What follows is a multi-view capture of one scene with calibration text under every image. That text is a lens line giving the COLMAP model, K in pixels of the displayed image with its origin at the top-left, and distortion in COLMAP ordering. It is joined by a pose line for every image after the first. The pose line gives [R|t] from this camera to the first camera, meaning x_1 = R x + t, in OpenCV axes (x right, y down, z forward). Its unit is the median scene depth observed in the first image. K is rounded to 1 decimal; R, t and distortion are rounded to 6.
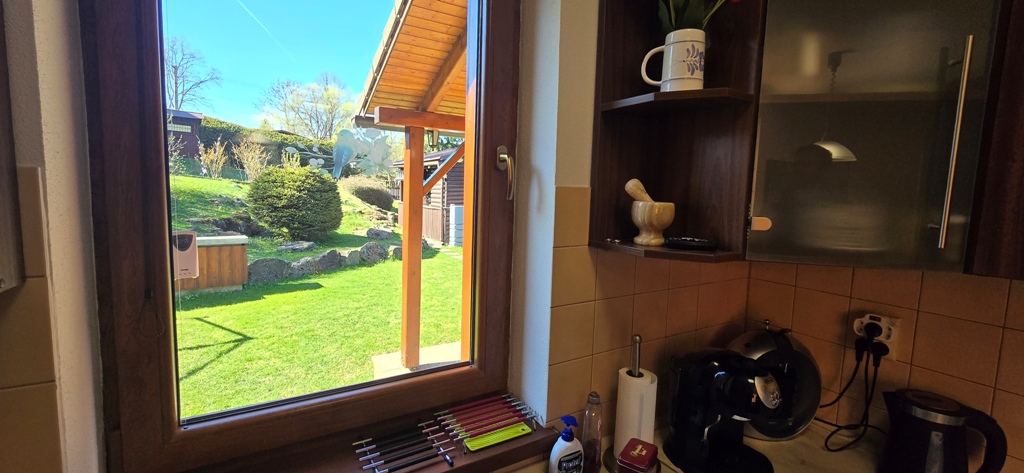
lens RADIAL K [[416.6, 0, 514.1], [0, 416.6, 227.5], [0, 0, 1]] dist [-0.003474, 0.000205]
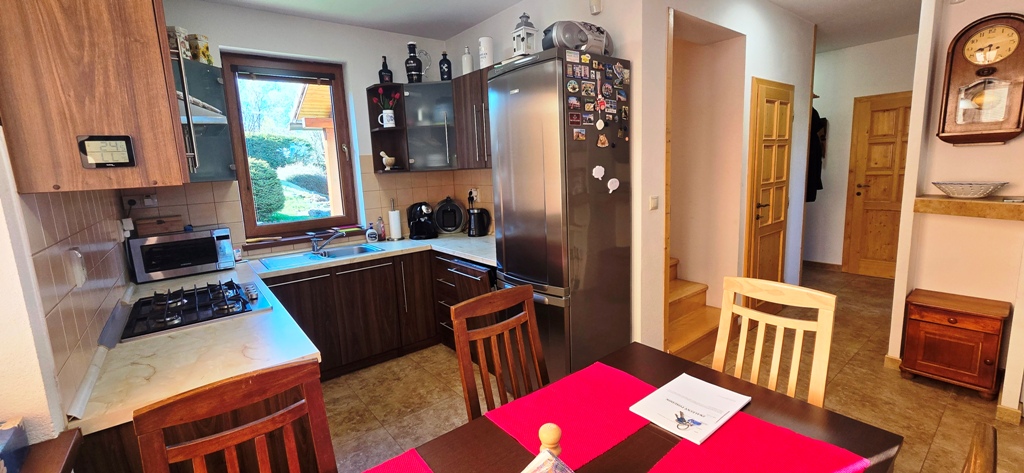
lens RADIAL K [[416.6, 0, 514.1], [0, 416.6, 227.5], [0, 0, 1]] dist [-0.003474, 0.000205]
pose [[0.989405, -0.092934, 0.111543, 0.806742], [0.086436, 0.994342, 0.061752, 0.337984], [-0.116651, -0.051456, 0.991839, -2.229671]]
